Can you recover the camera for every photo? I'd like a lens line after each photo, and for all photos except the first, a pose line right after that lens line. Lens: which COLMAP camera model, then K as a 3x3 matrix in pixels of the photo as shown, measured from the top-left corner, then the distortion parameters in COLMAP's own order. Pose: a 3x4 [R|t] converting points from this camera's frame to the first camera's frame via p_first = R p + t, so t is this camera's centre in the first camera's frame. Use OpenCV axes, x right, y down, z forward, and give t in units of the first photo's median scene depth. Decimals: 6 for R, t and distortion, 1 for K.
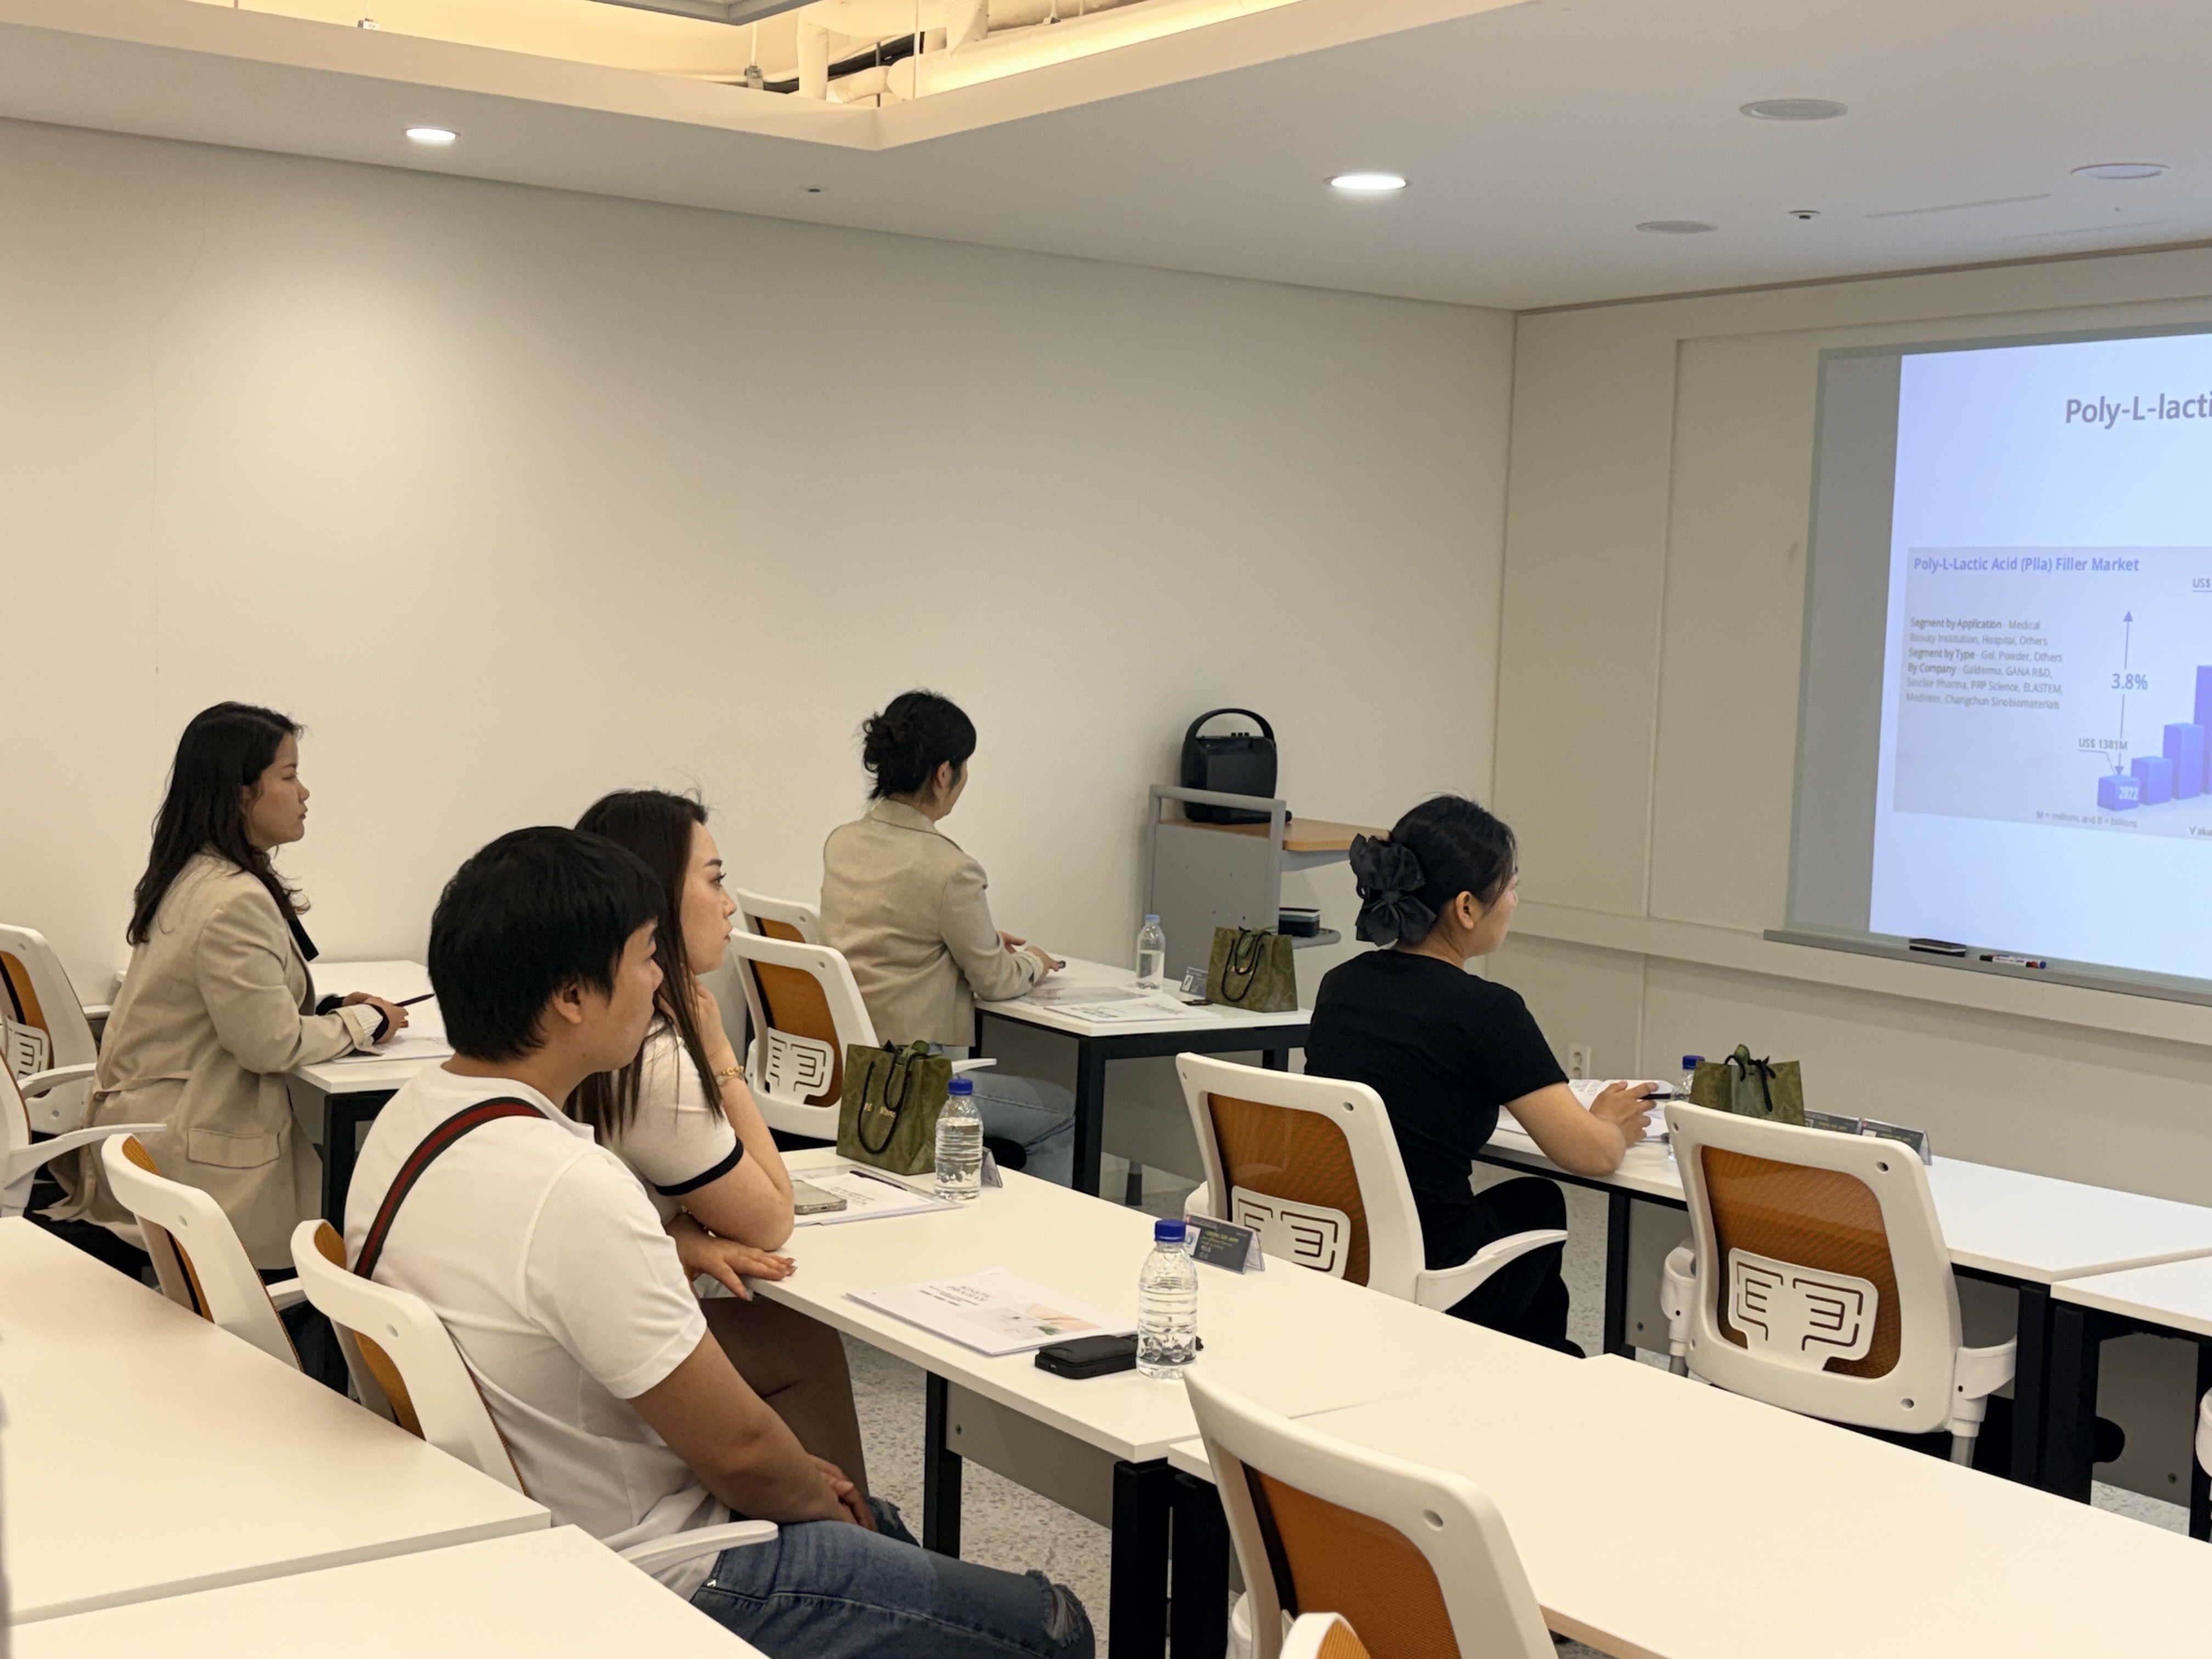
lens RADIAL K [[2726.5, 0, 1106.0], [0, 2726.5, 829.5], [0, 0, 1]] dist [0.169489, -0.607541]
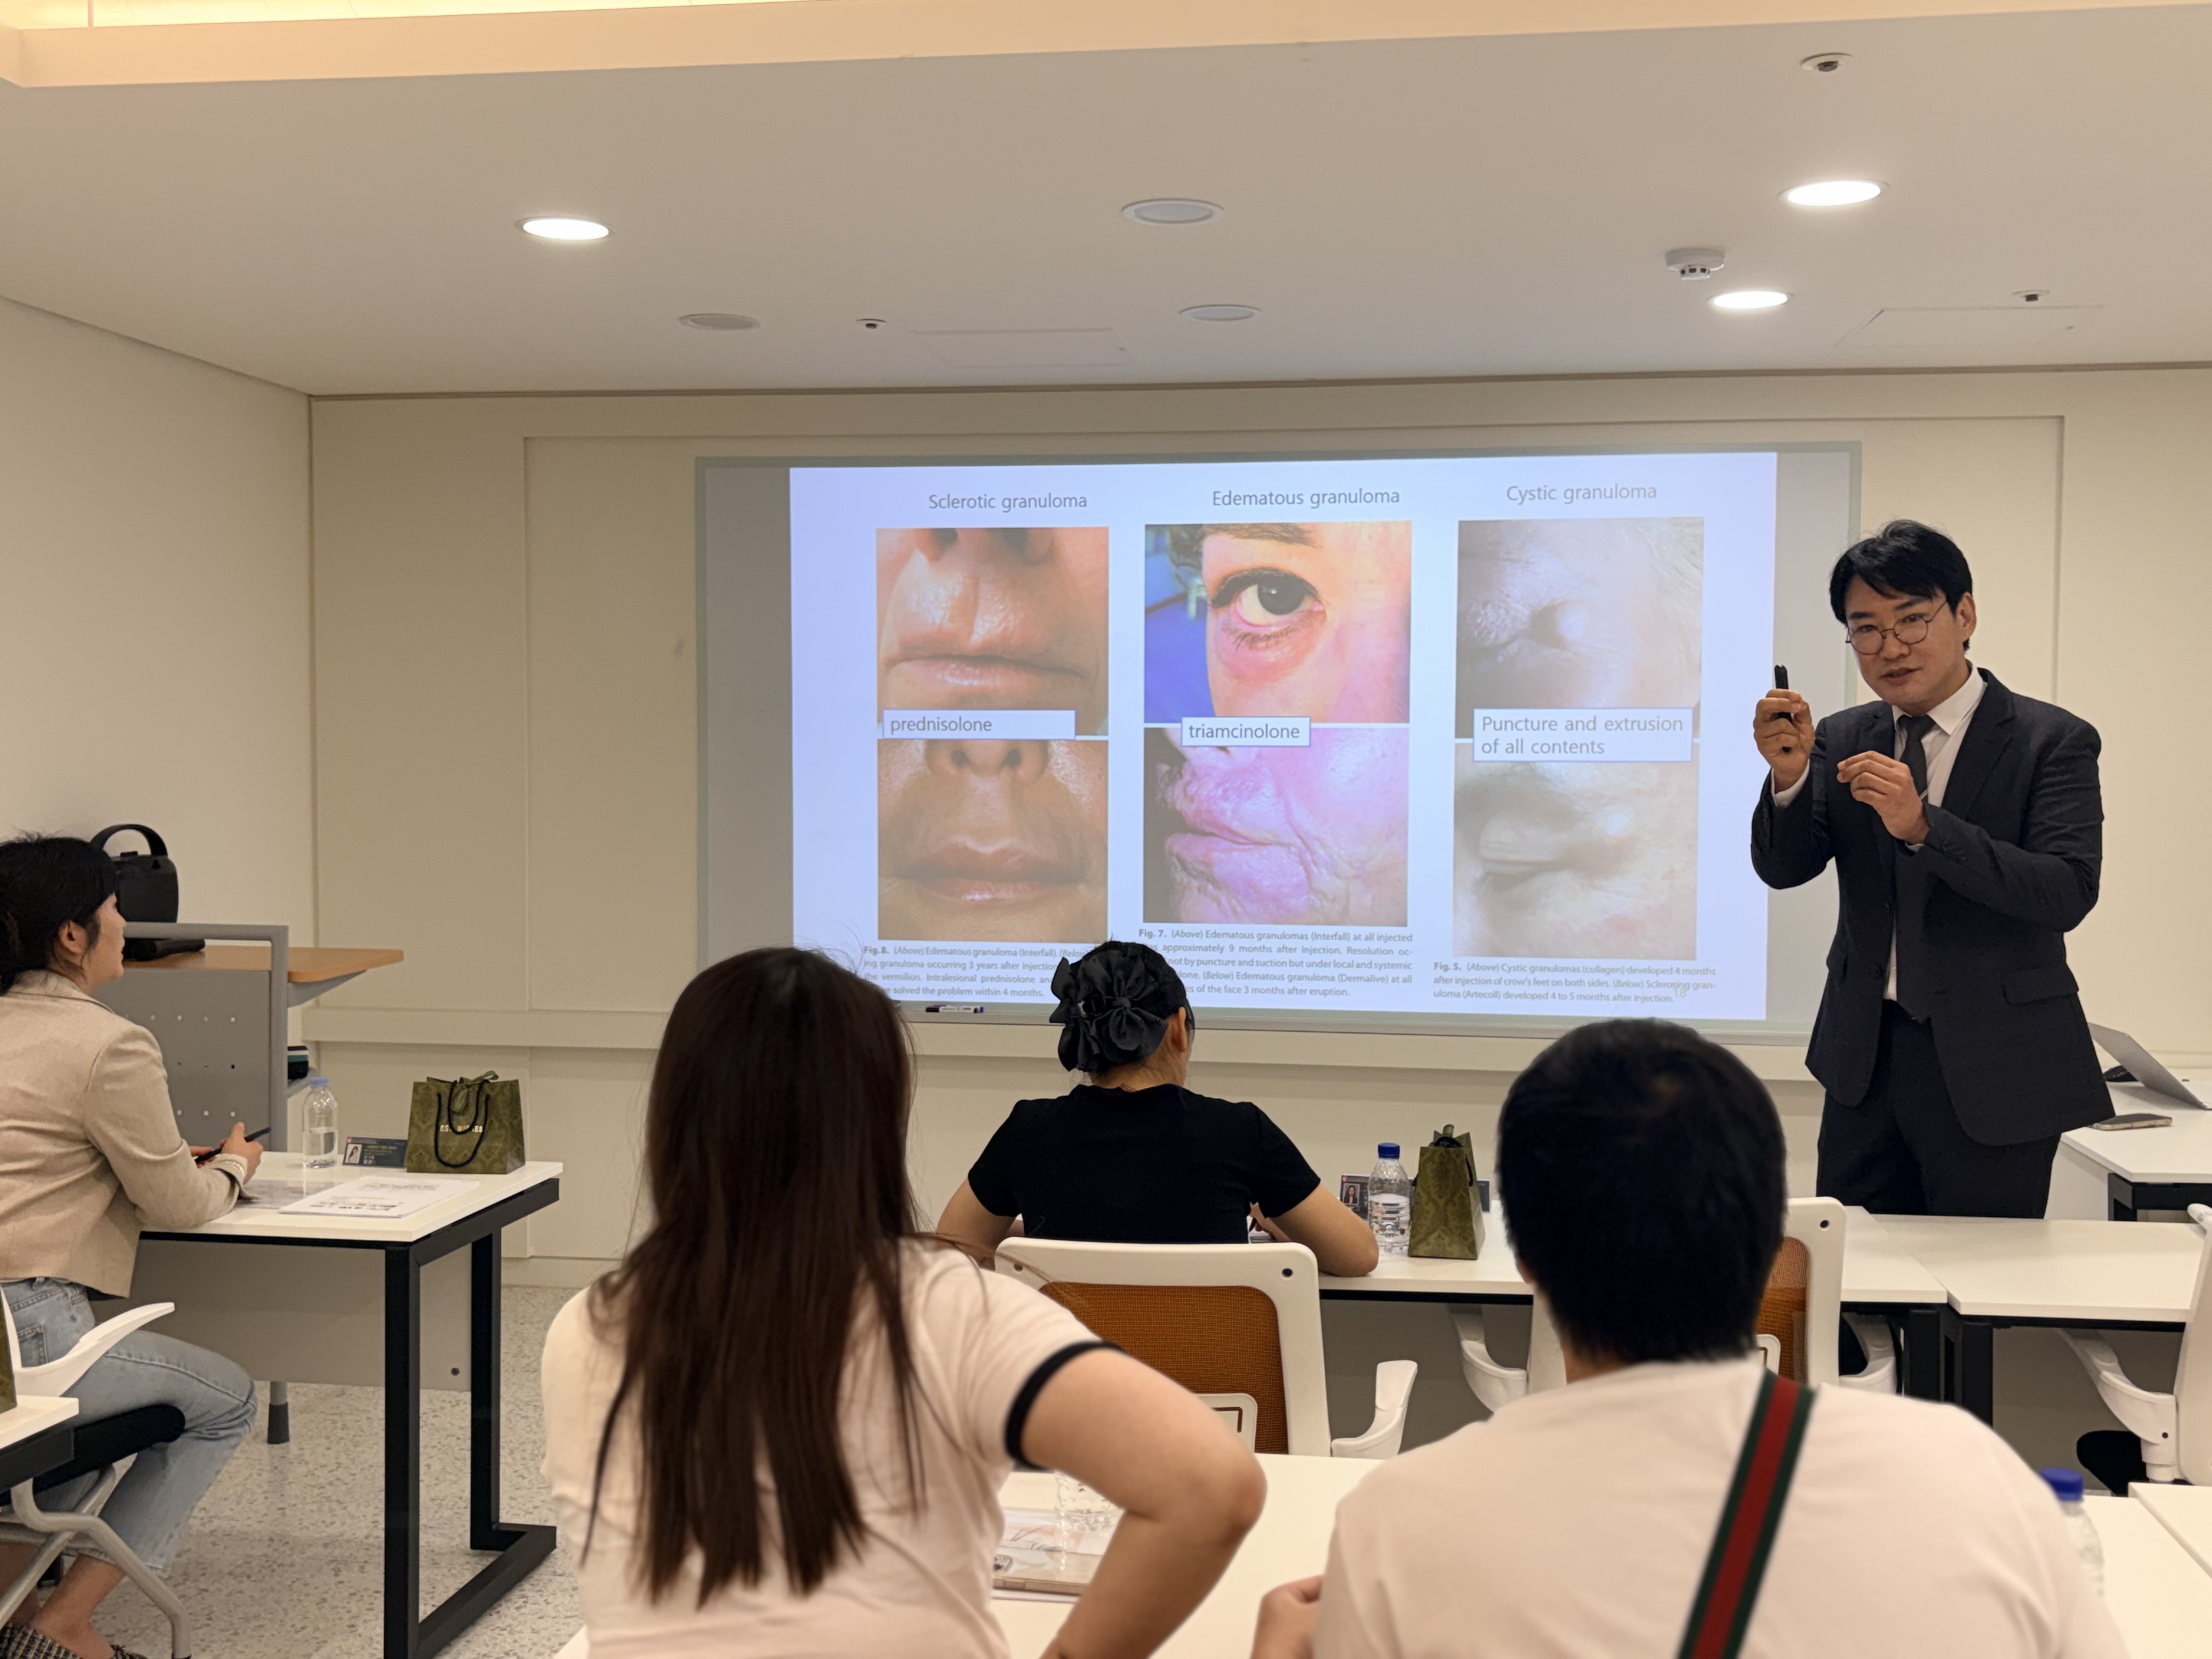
lens RADIAL K [[2181.4, 0, 1106.0], [0, 2181.4, 829.5], [0, 0, 1]] dist [0.119541, -0.226021]
pose [[0.686951, -0.058764, 0.724324, -0.319573], [0.075144, 0.997126, 0.009630, -0.034924], [-0.722809, 0.047813, 0.689392, 0.391686]]
